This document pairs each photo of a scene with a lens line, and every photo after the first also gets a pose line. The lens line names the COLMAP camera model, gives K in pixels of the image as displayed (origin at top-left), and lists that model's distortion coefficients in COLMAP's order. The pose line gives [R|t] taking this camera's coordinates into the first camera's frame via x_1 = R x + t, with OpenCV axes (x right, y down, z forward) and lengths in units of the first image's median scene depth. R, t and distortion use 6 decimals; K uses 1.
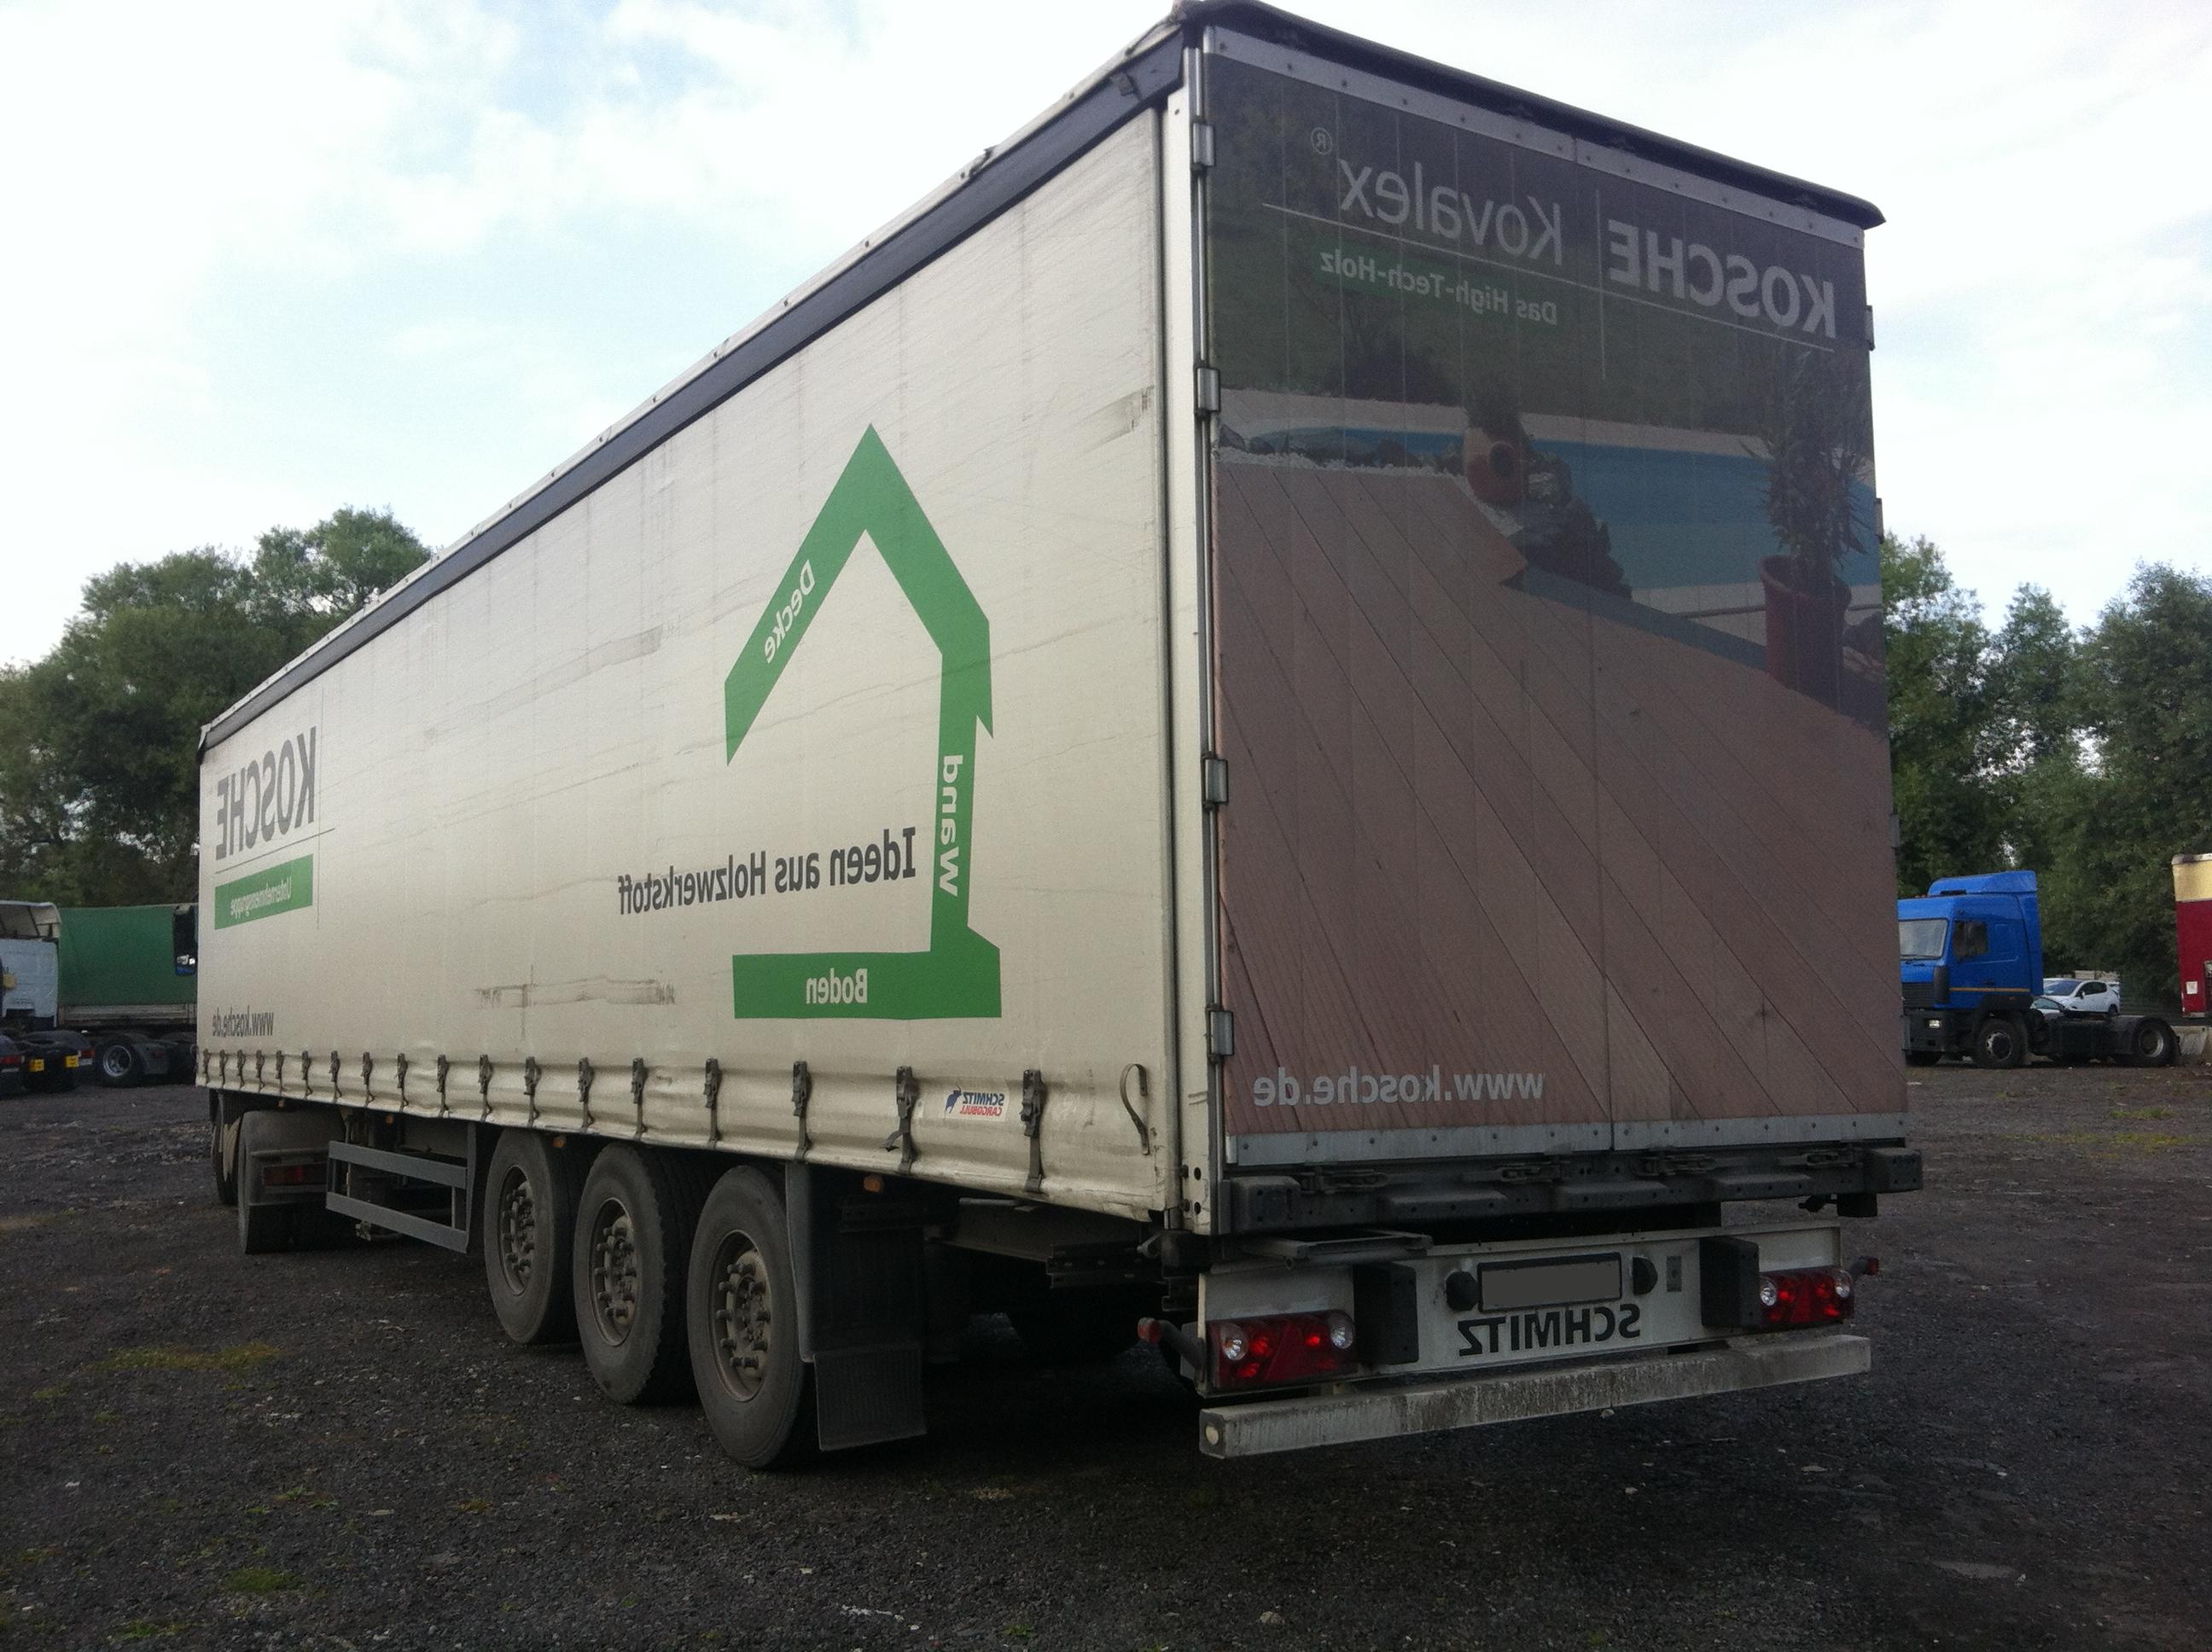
lens RADIAL K [[2068.9, 0, 1106.0], [0, 2068.9, 826.0], [0, 0, 1]] dist [0.120054, -0.372838]
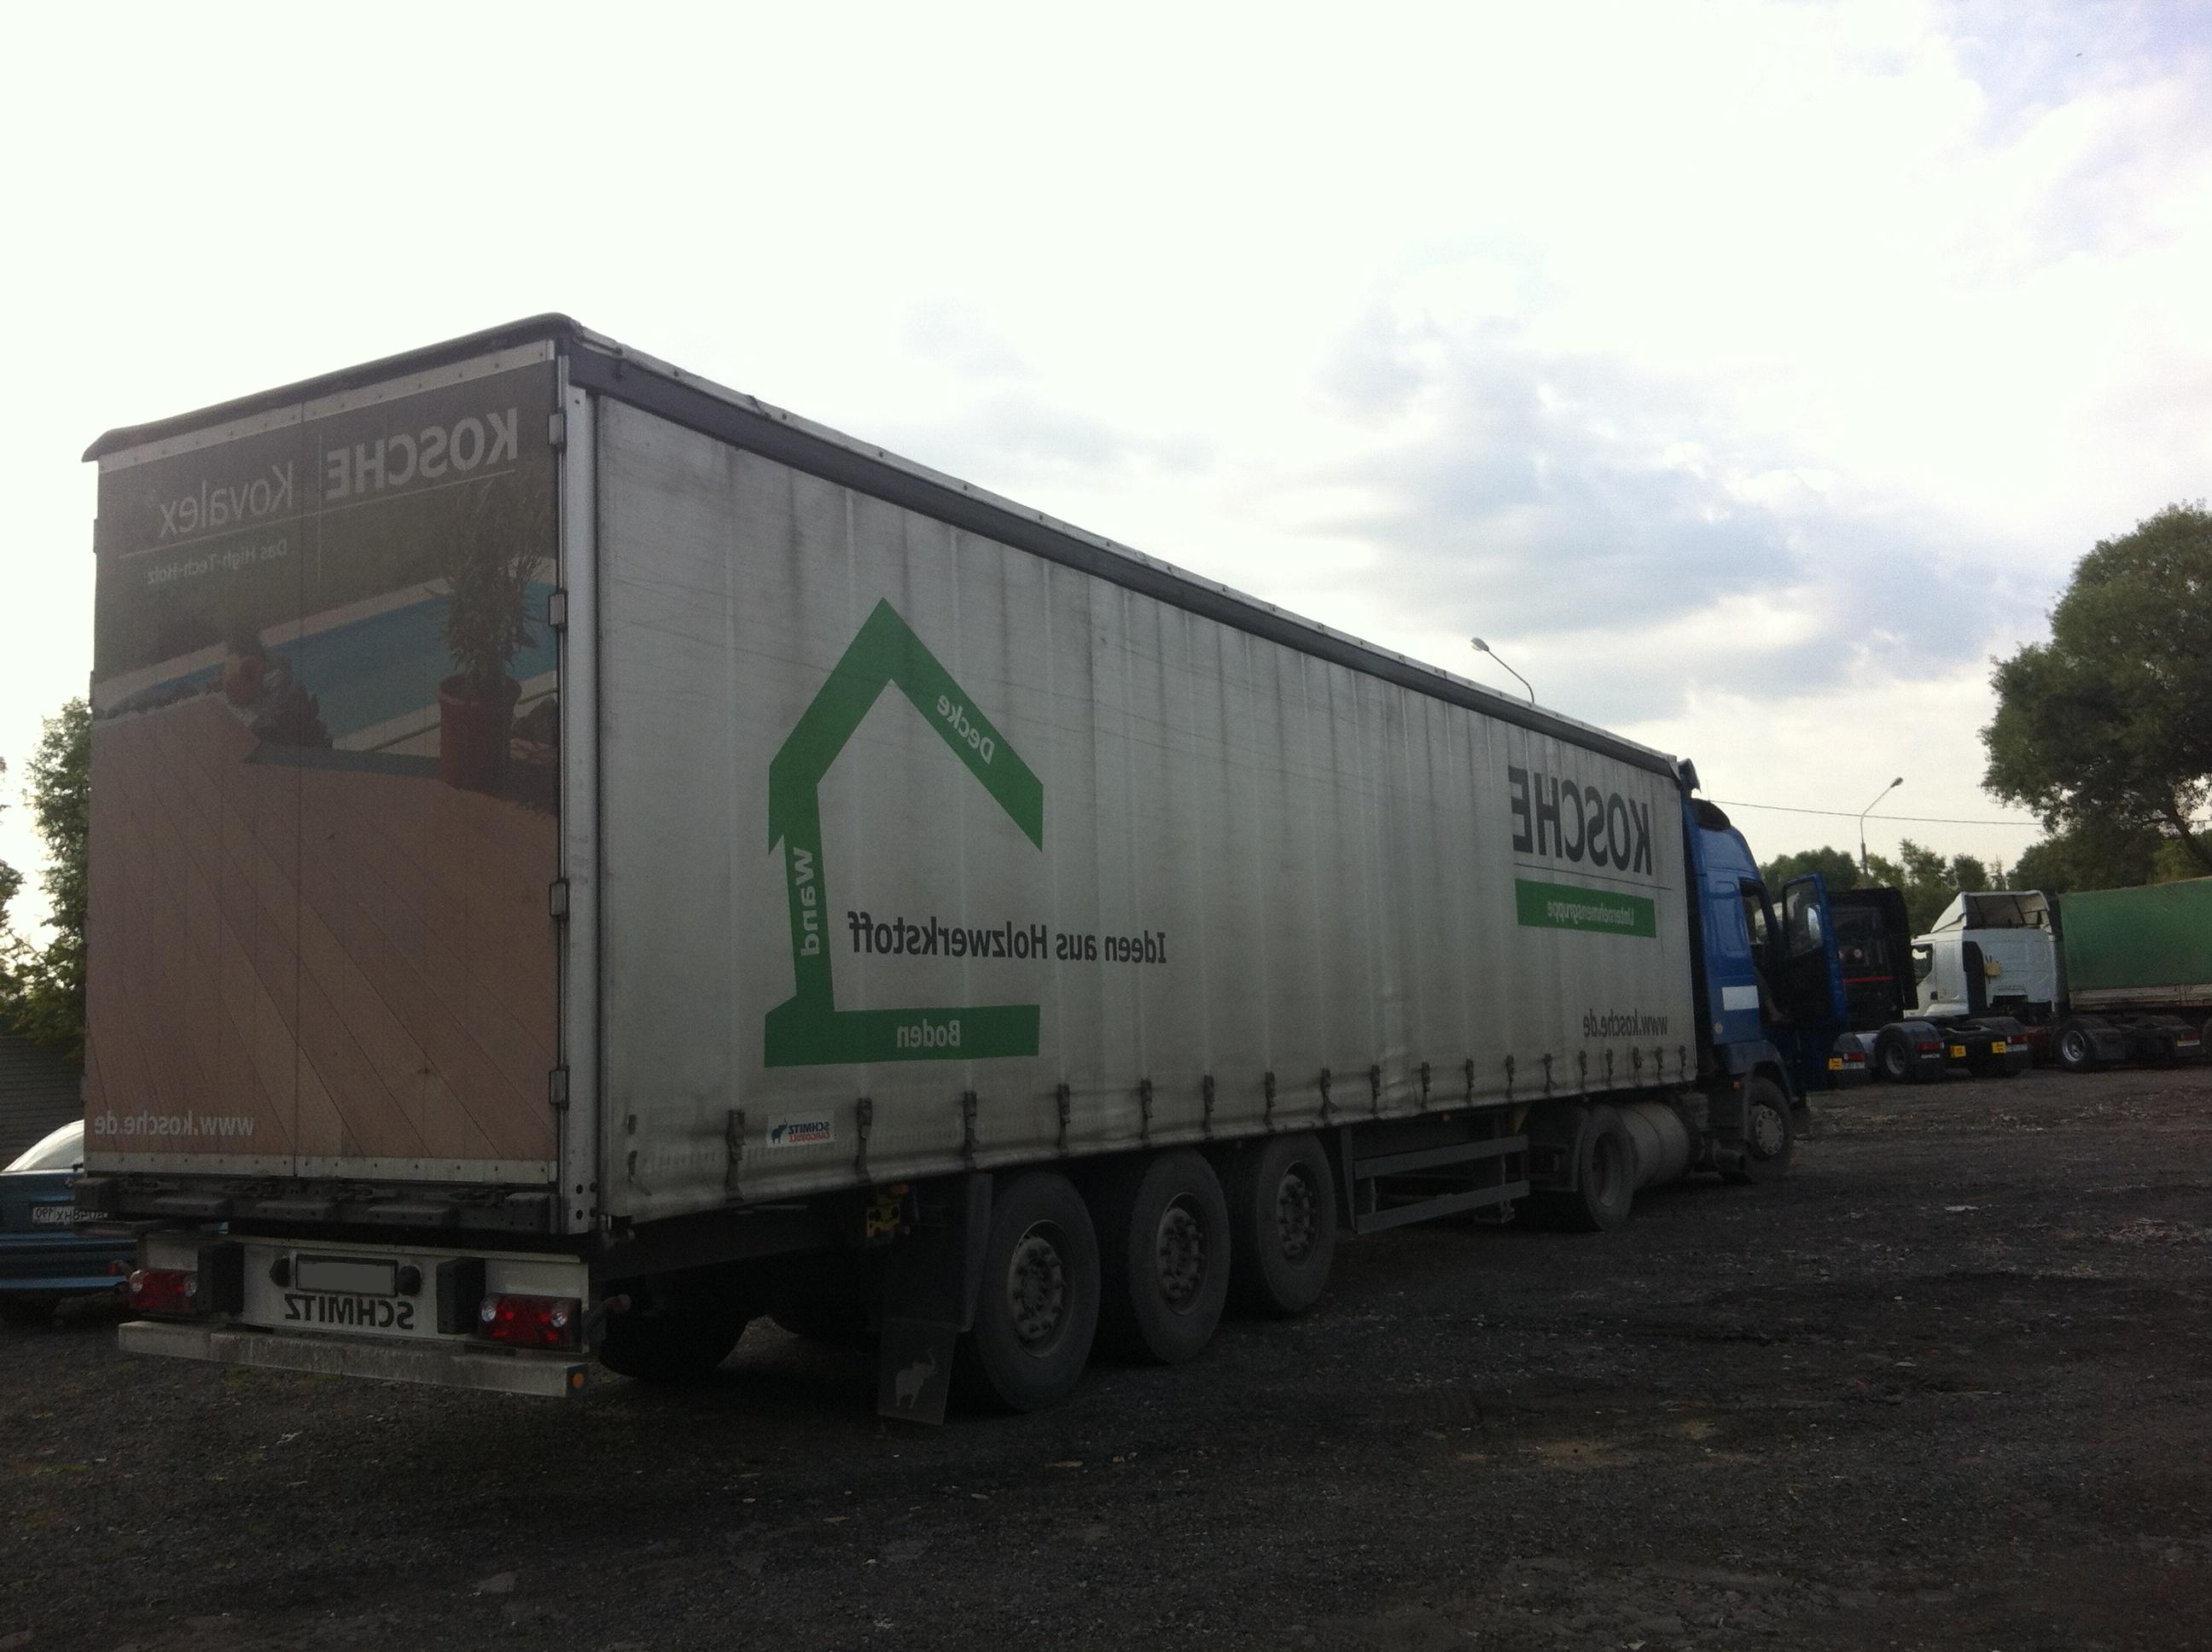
lens RADIAL K [[2118.6, 0, 1016.1], [0, 2118.6, 833.4], [0, 0, 1]] dist [0.002764, -0.002007]
pose [[0.426025, -0.089365, -0.900287, 1.580450], [0.106203, 0.993169, -0.048329, 0.050144], [0.898456, -0.075024, 0.432606, 0.802191]]
